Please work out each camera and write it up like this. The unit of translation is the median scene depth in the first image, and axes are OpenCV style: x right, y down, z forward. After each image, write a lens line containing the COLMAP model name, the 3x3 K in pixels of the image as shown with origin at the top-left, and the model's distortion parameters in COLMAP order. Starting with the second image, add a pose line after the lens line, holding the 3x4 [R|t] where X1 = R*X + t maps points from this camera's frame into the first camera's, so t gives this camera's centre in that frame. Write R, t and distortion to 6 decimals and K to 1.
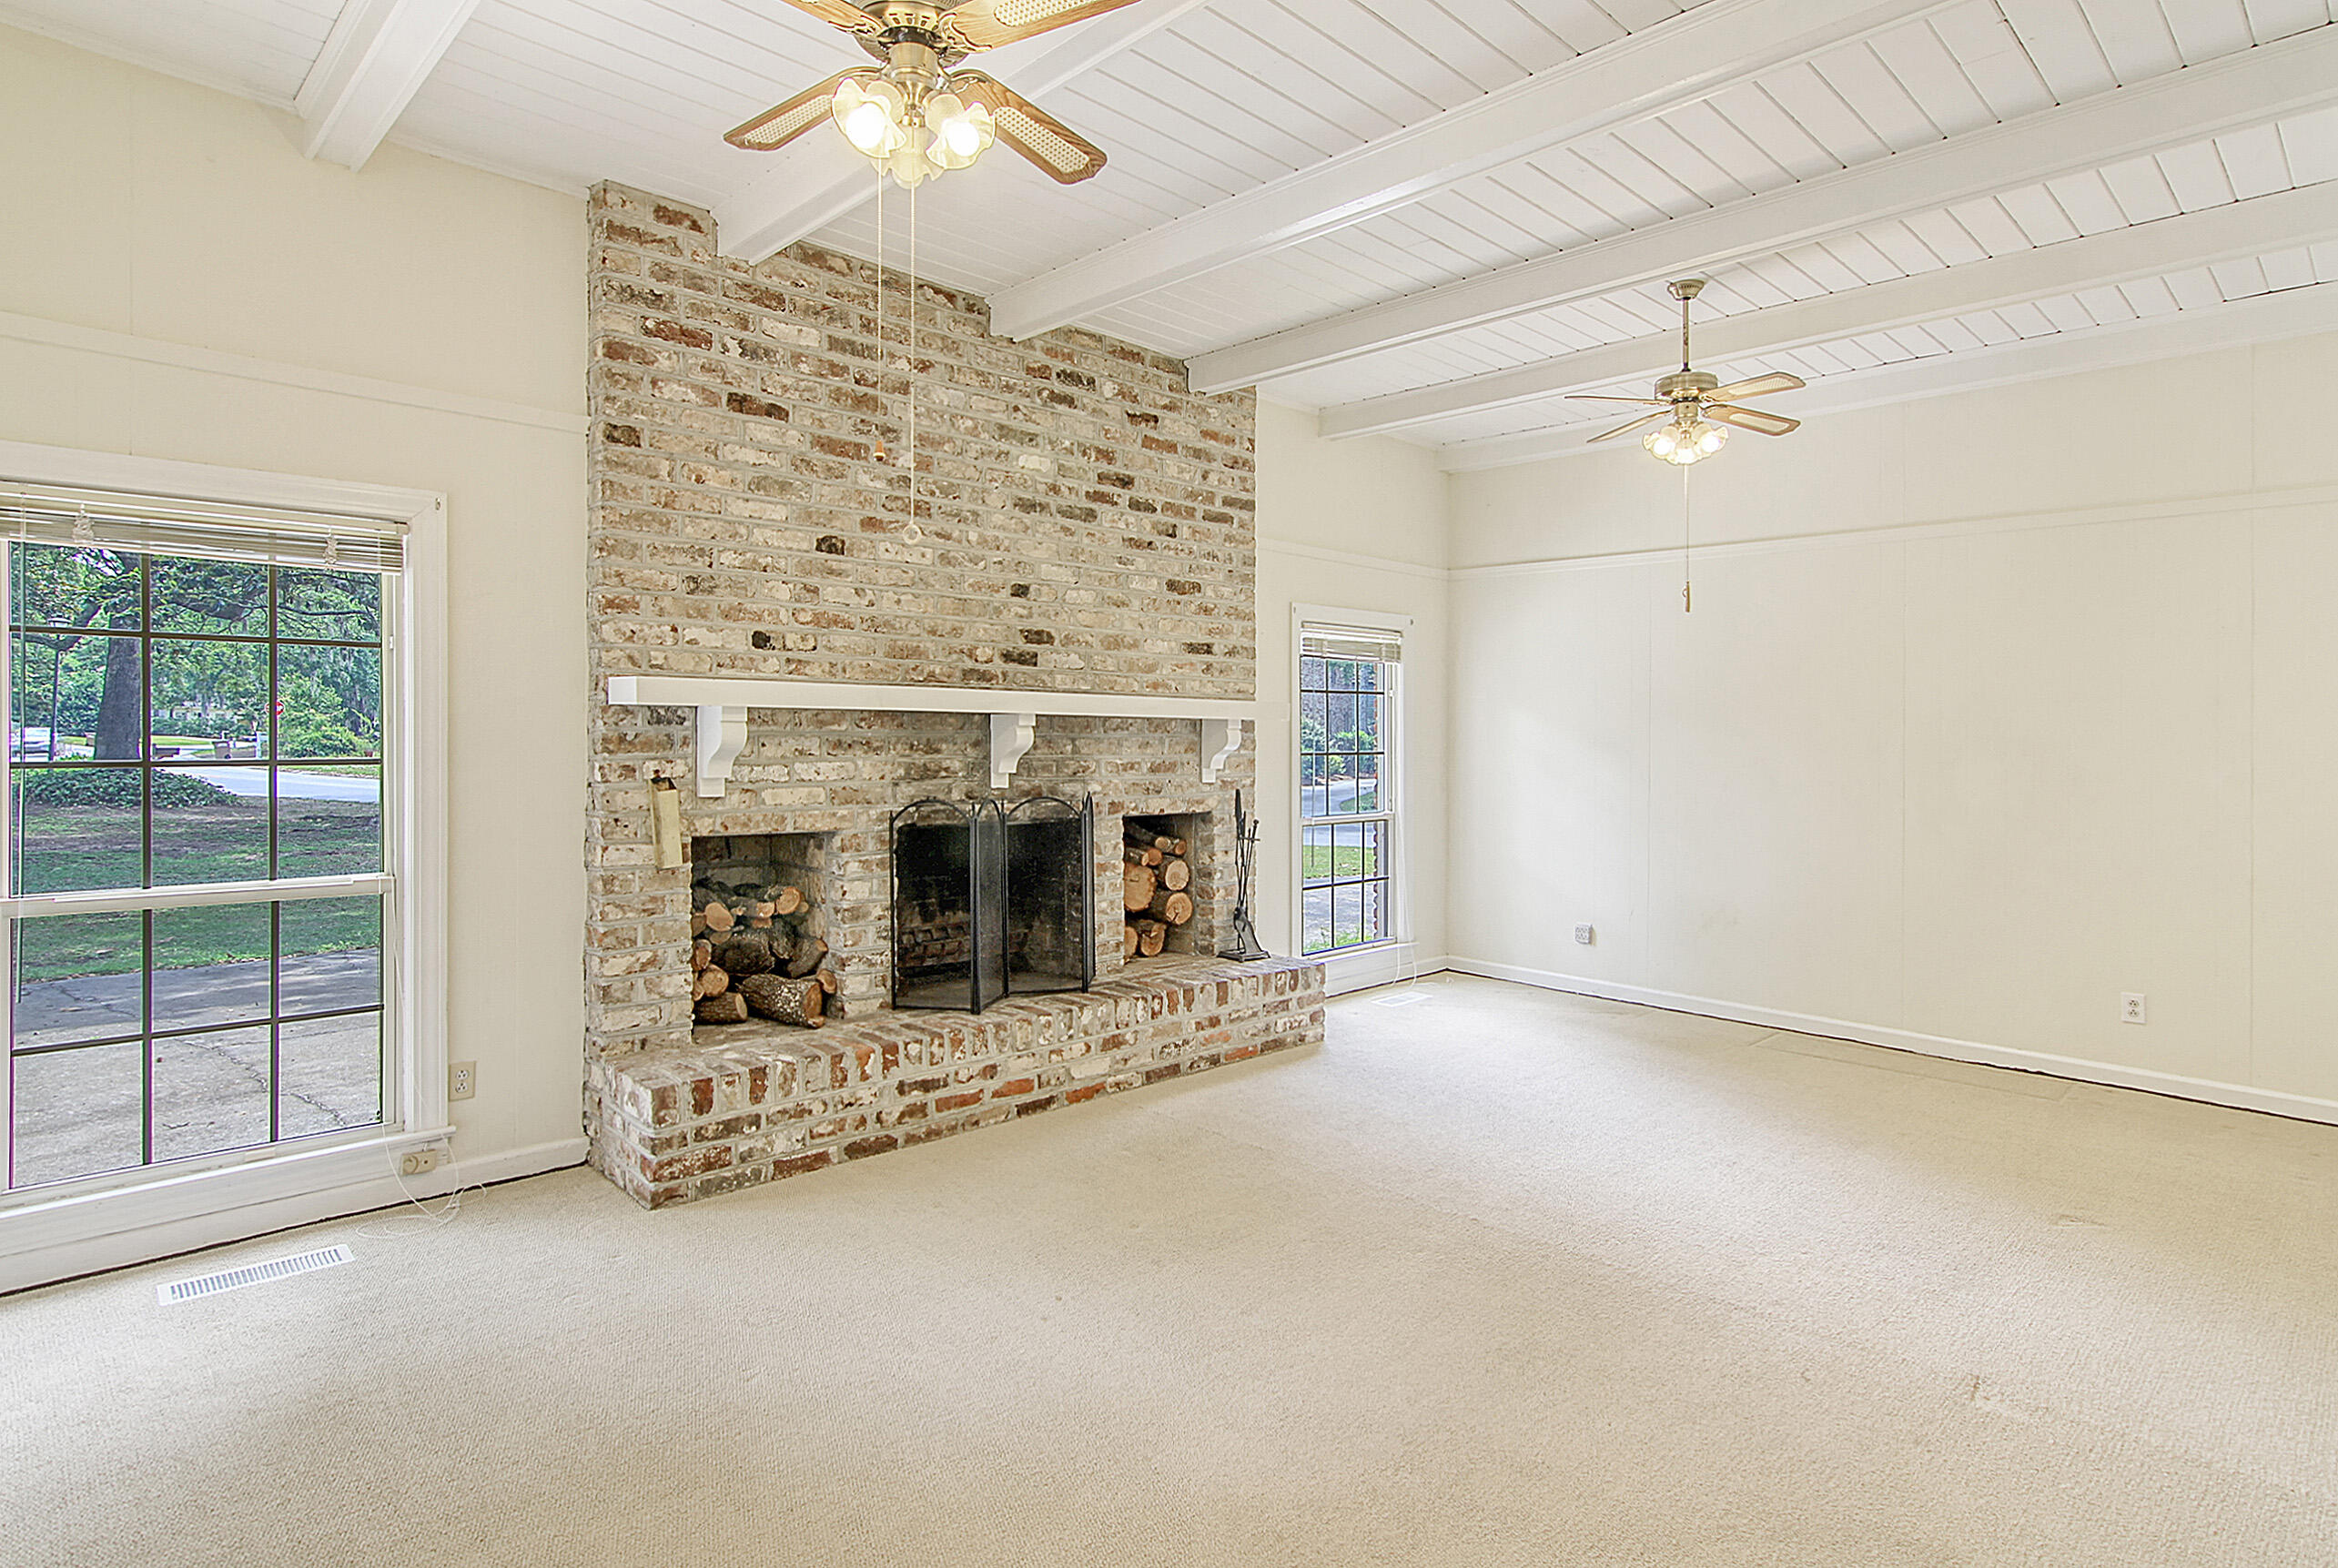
lens RADIAL K [[1185.5, 0, 1131.5], [0, 1185.5, 749.8], [0, 0, 1]] dist [-0.000580, 0.000058]
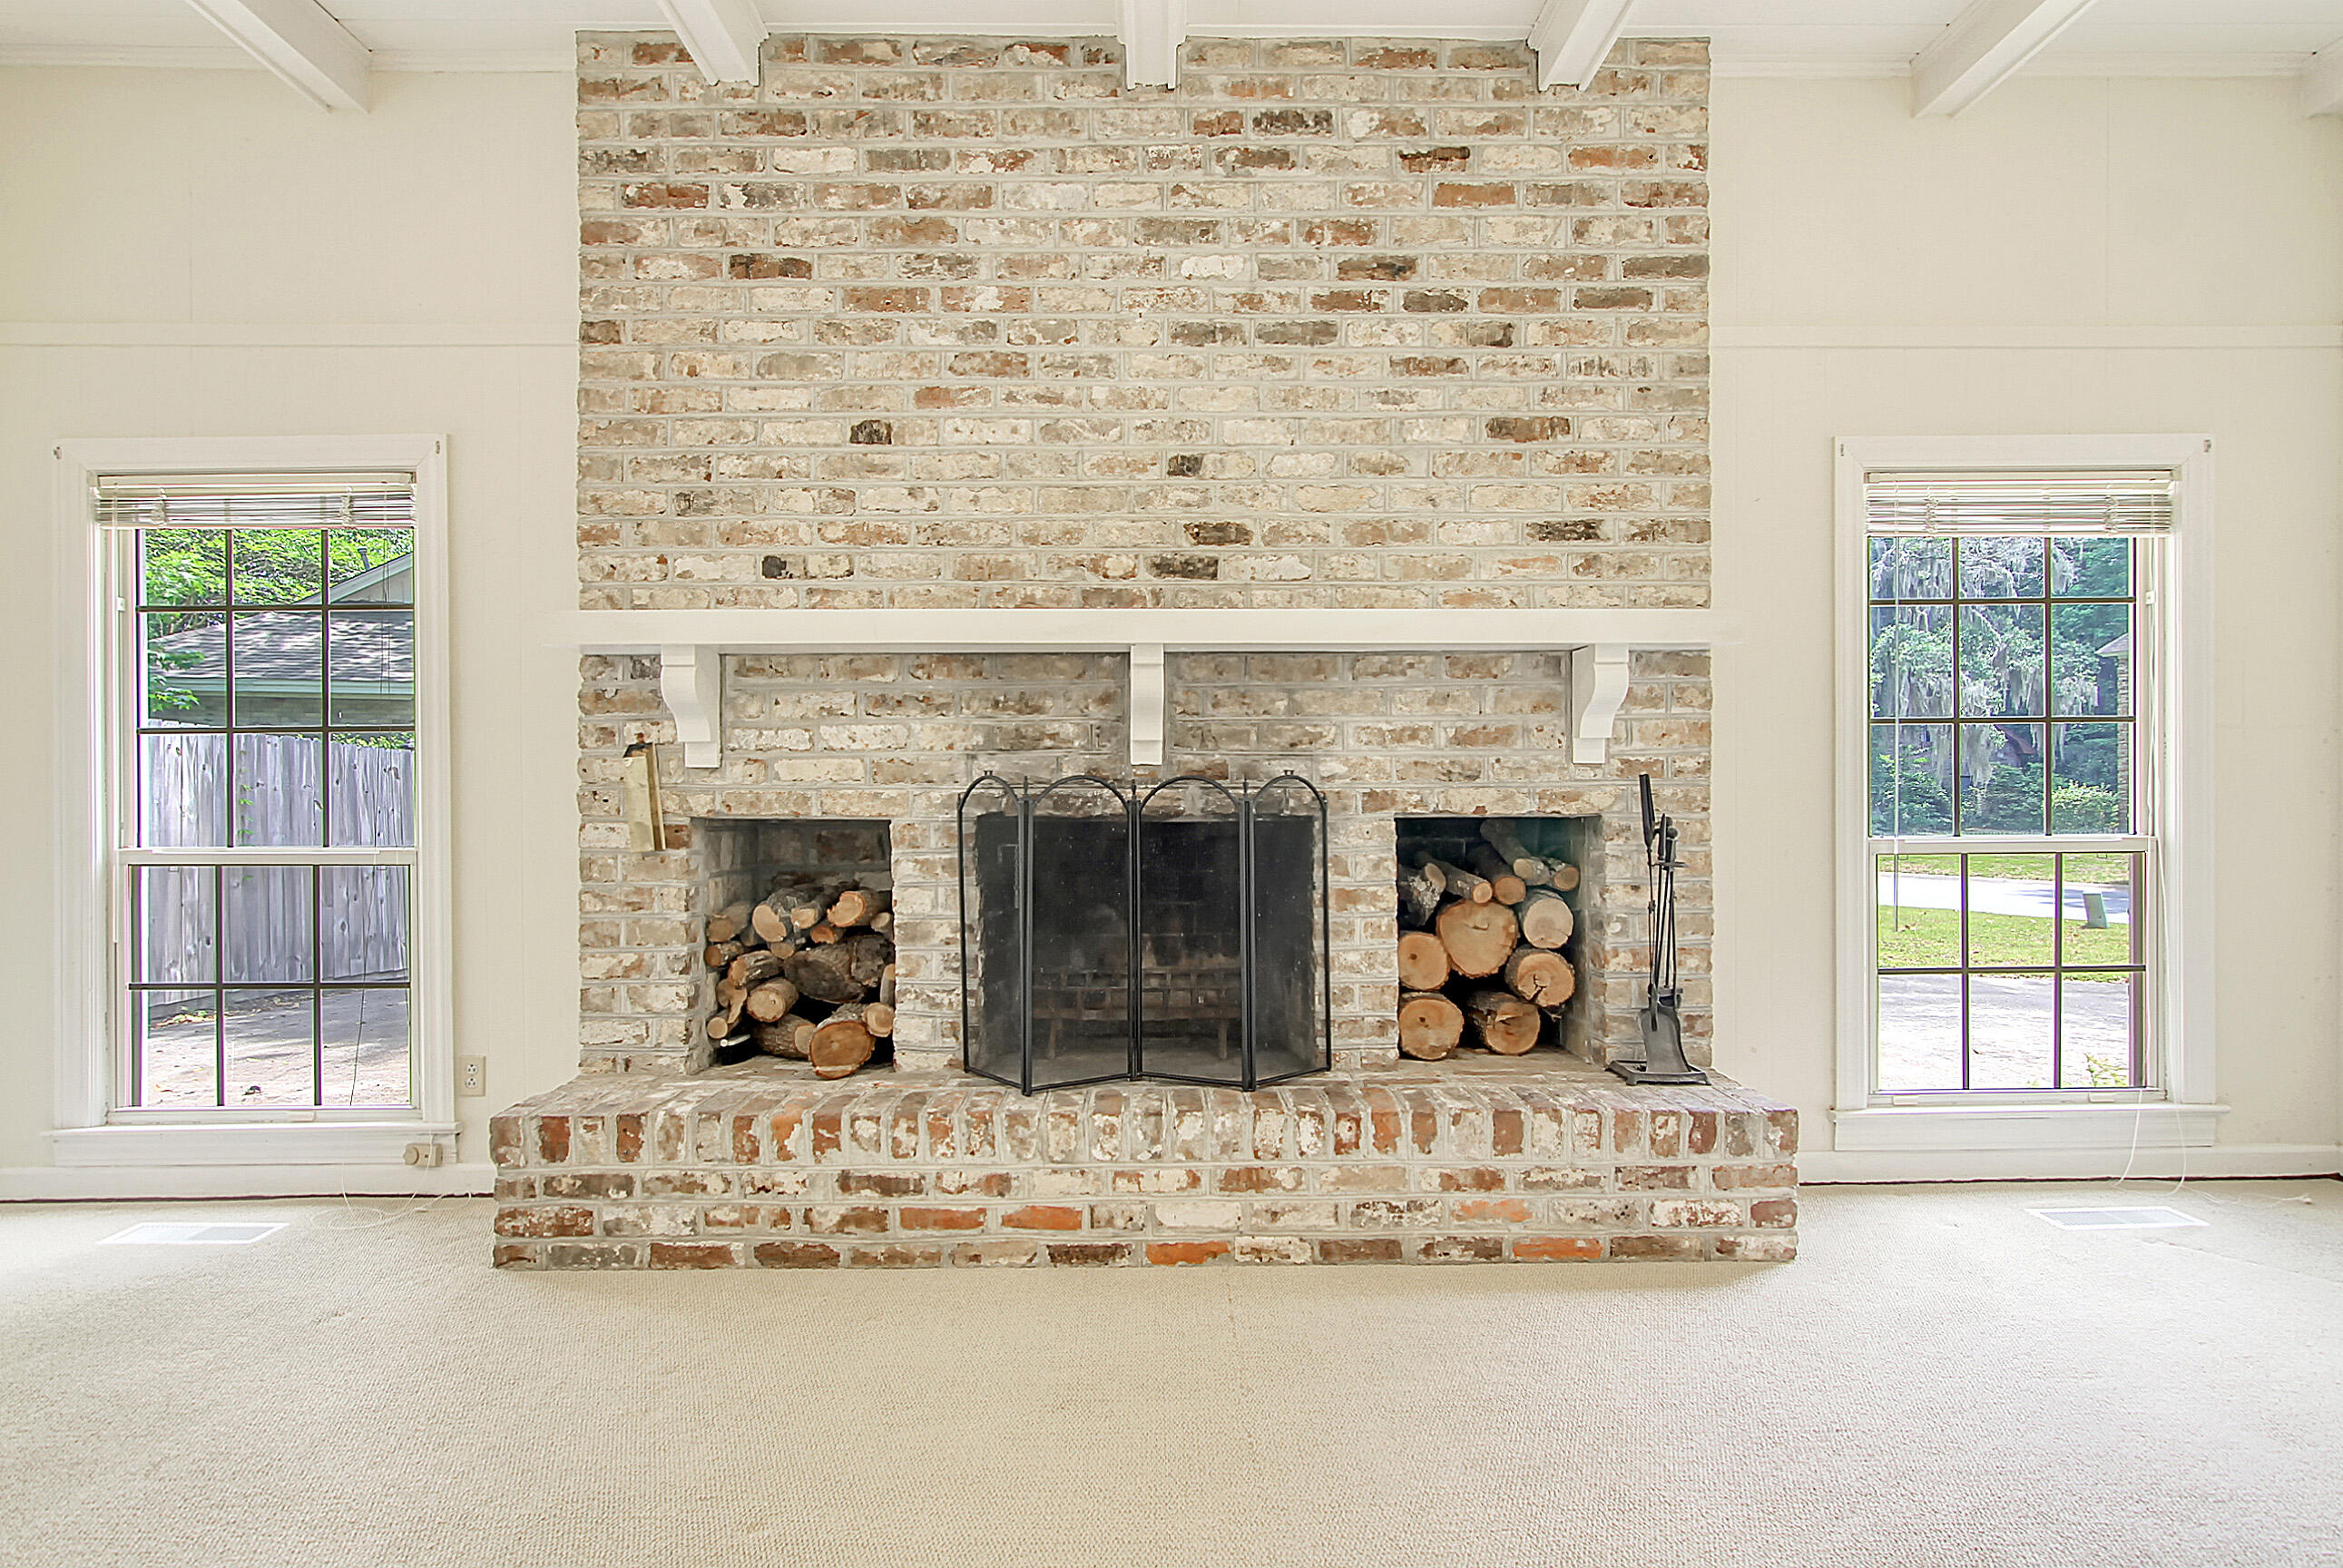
lens RADIAL K [[1209.7, 0, 1179.4], [0, 1209.7, 810.1], [0, 0, 1]] dist [-0.001139, 0.000042]
pose [[0.752914, -0.000898, -0.658118, 0.391659], [0.002915, 0.999994, 0.001970, 0.063102], [0.658112, -0.003402, 0.752912, 0.558672]]
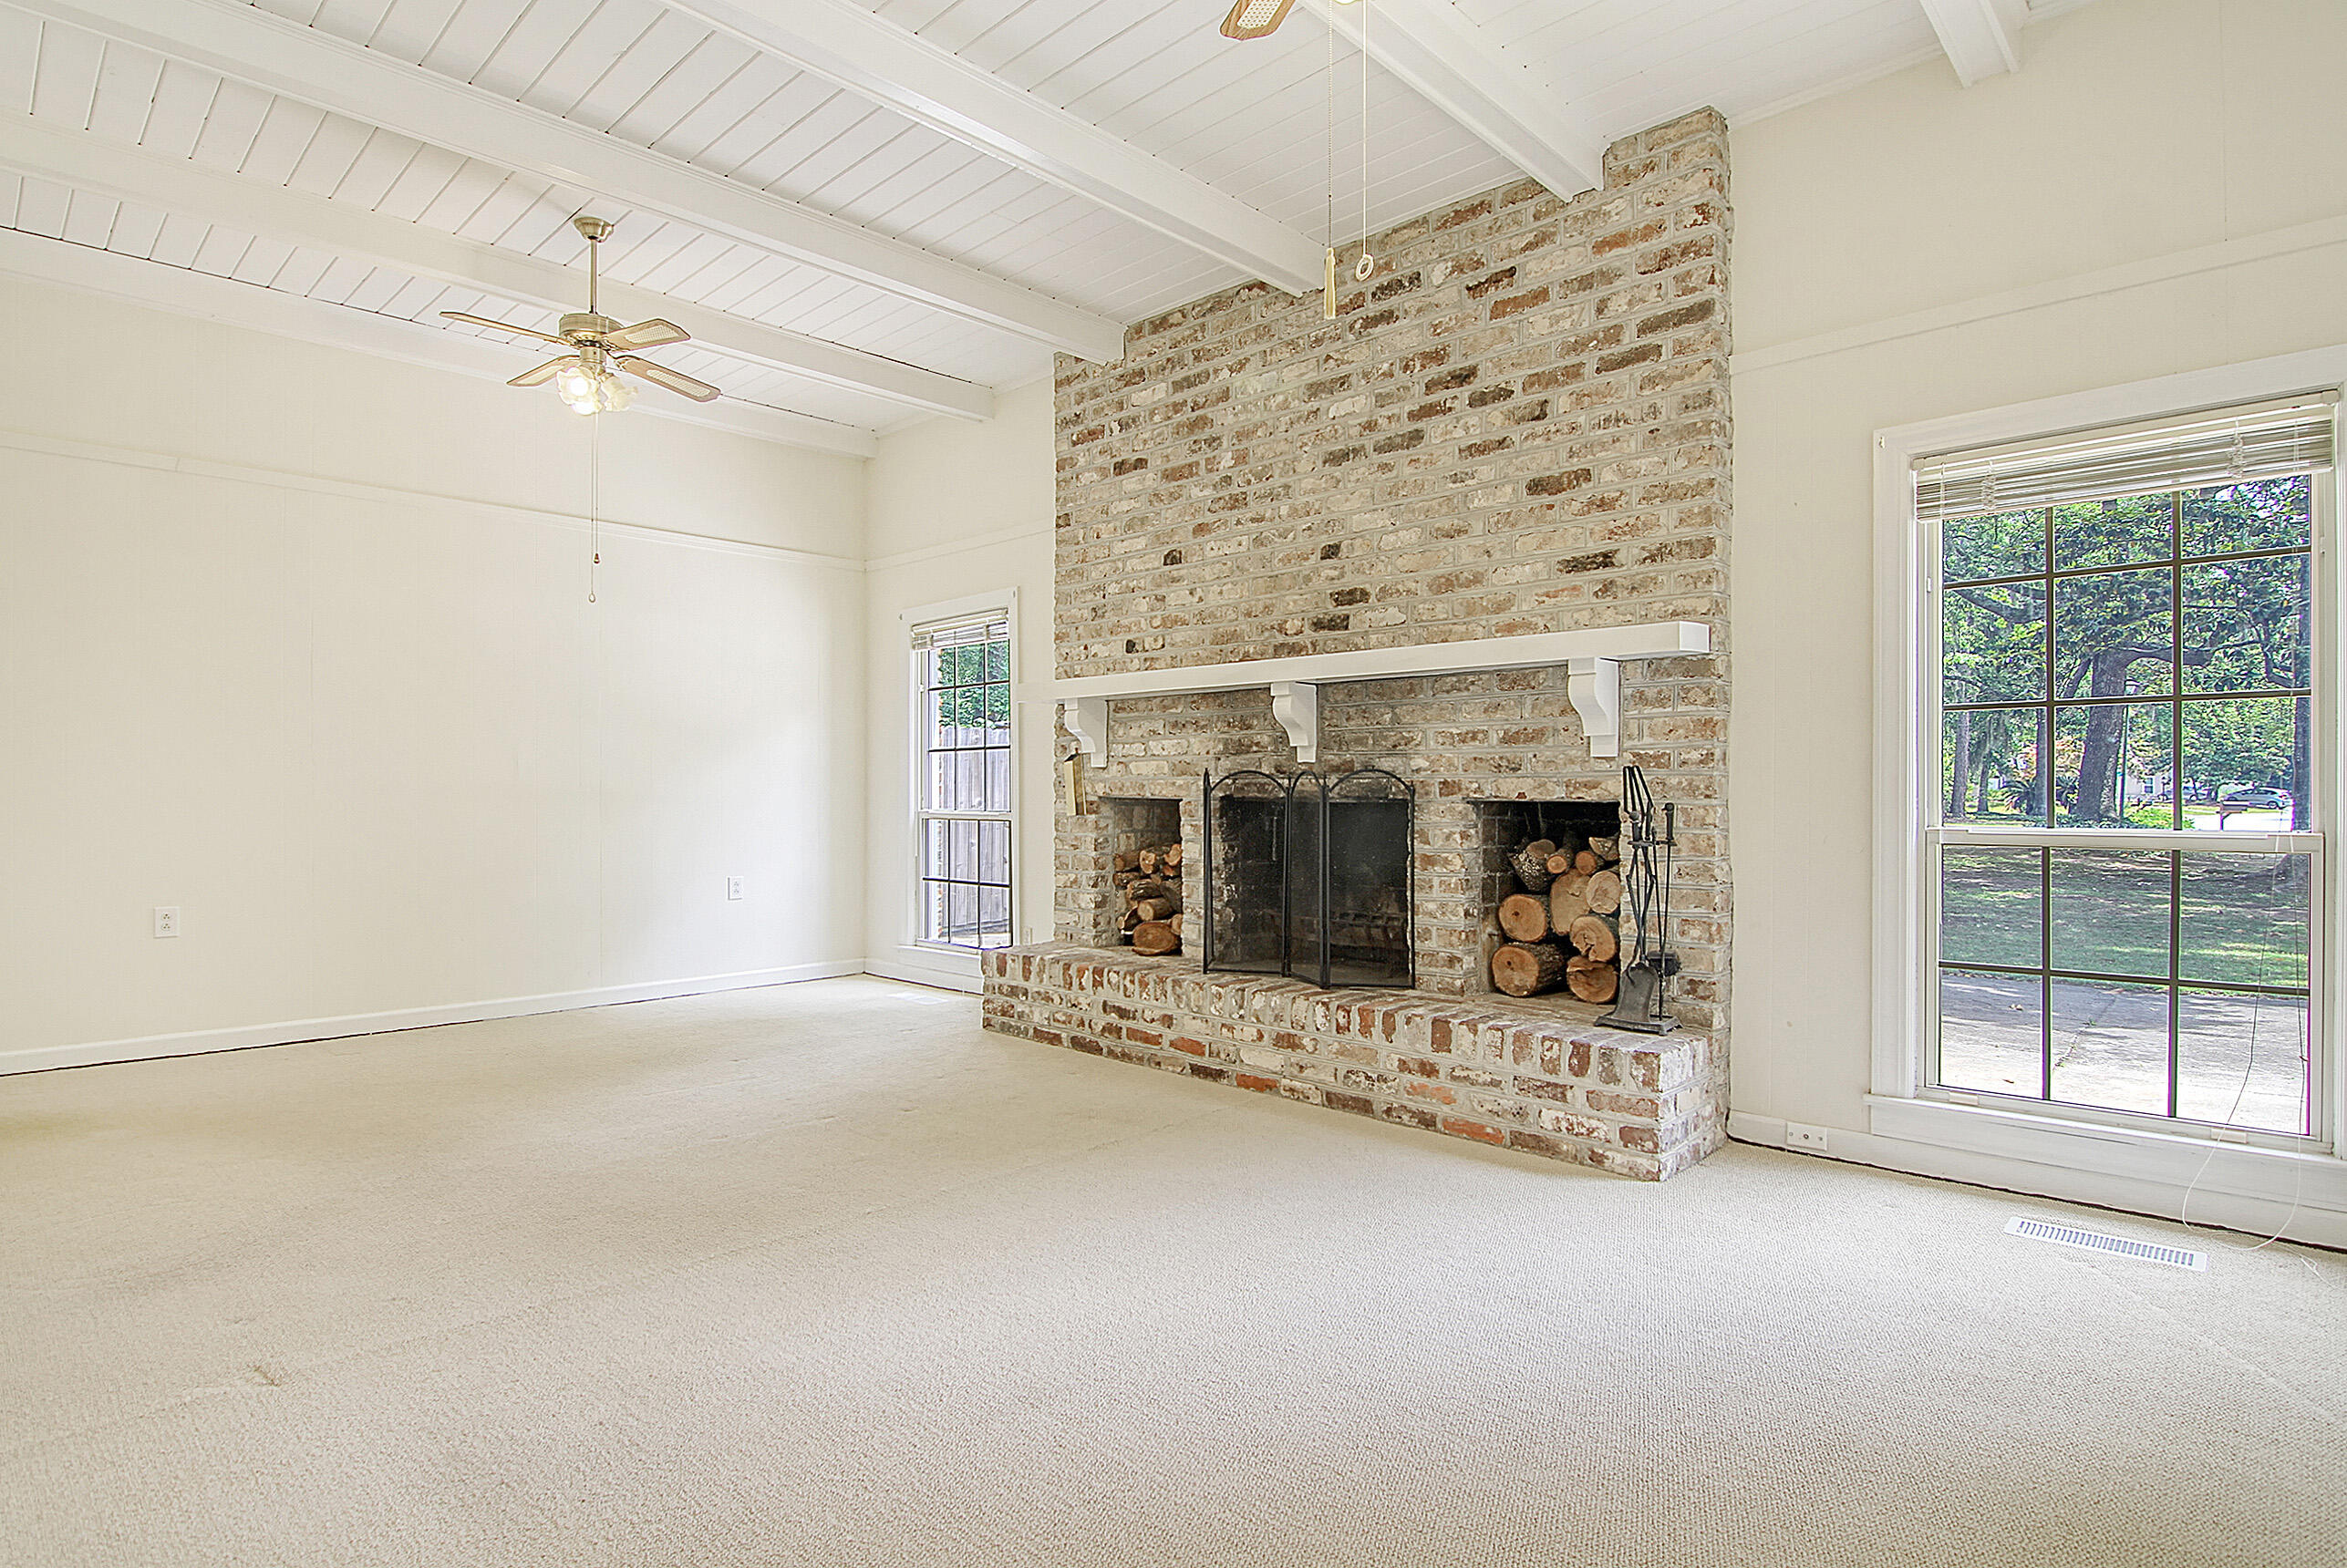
lens RADIAL K [[1220.6, 0, 1147.0], [0, 1220.6, 791.5], [0, 0, 1]] dist [0.016241, -0.034823]
pose [[0.056153, 0.001752, -0.998421, 0.976025], [-0.001480, 0.999998, 0.001671, 0.060799], [0.998421, 0.001384, 0.056156, 0.910077]]
